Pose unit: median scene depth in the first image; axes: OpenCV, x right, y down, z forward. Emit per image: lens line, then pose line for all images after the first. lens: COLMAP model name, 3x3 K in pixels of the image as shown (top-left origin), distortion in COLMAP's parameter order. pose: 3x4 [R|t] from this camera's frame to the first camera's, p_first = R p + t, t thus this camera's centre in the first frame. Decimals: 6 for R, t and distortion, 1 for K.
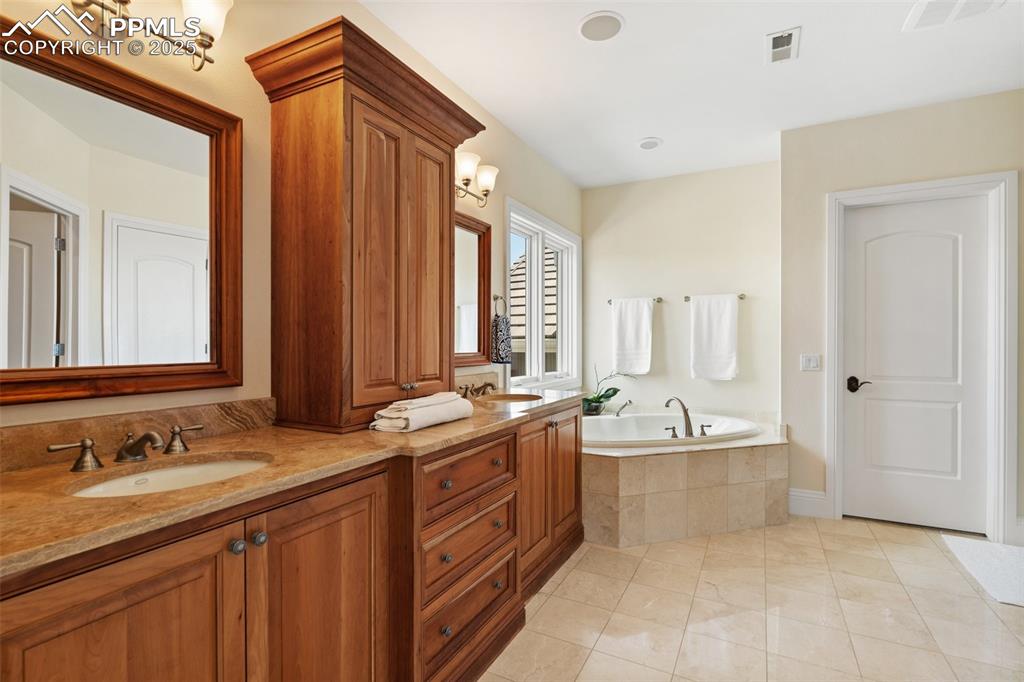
lens RADIAL K [[480.8, 0, 512.0], [0, 480.8, 343.7], [0, 0, 1]] dist [-0.001916, -0.000156]
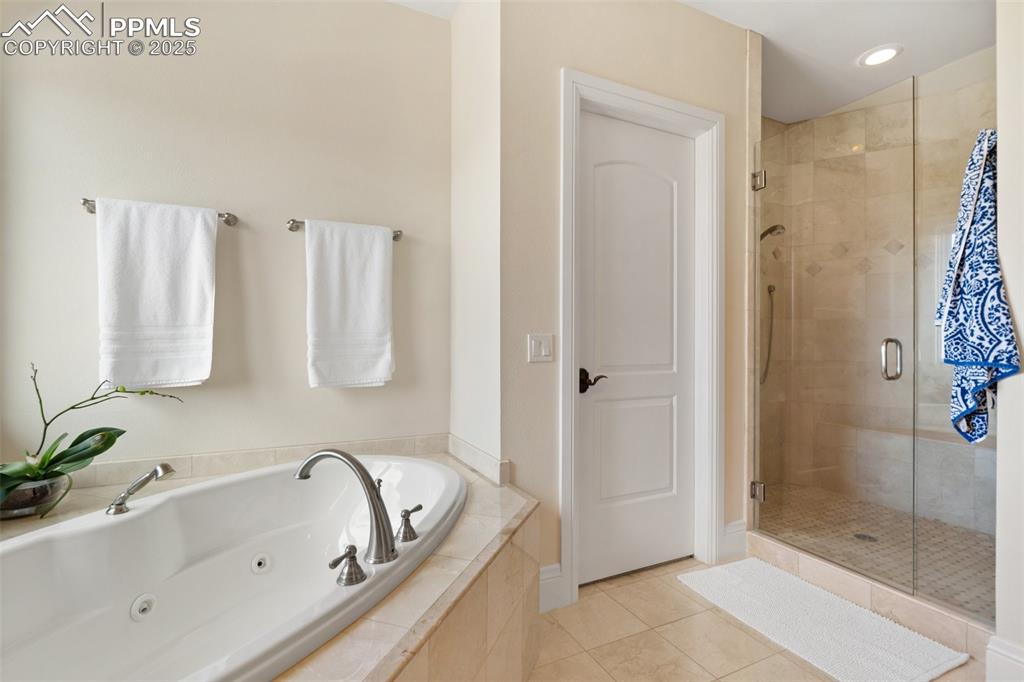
lens RADIAL K [[480.8, 0, 512.8], [0, 480.8, 341.9], [0, 0, 1]] dist [-0.001916, -0.000156]
pose [[0.595394, -0.000371, 0.803434, 0.107925], [-0.002064, 0.999996, 0.001991, 0.024823], [-0.803431, -0.002843, 0.595391, 0.555310]]
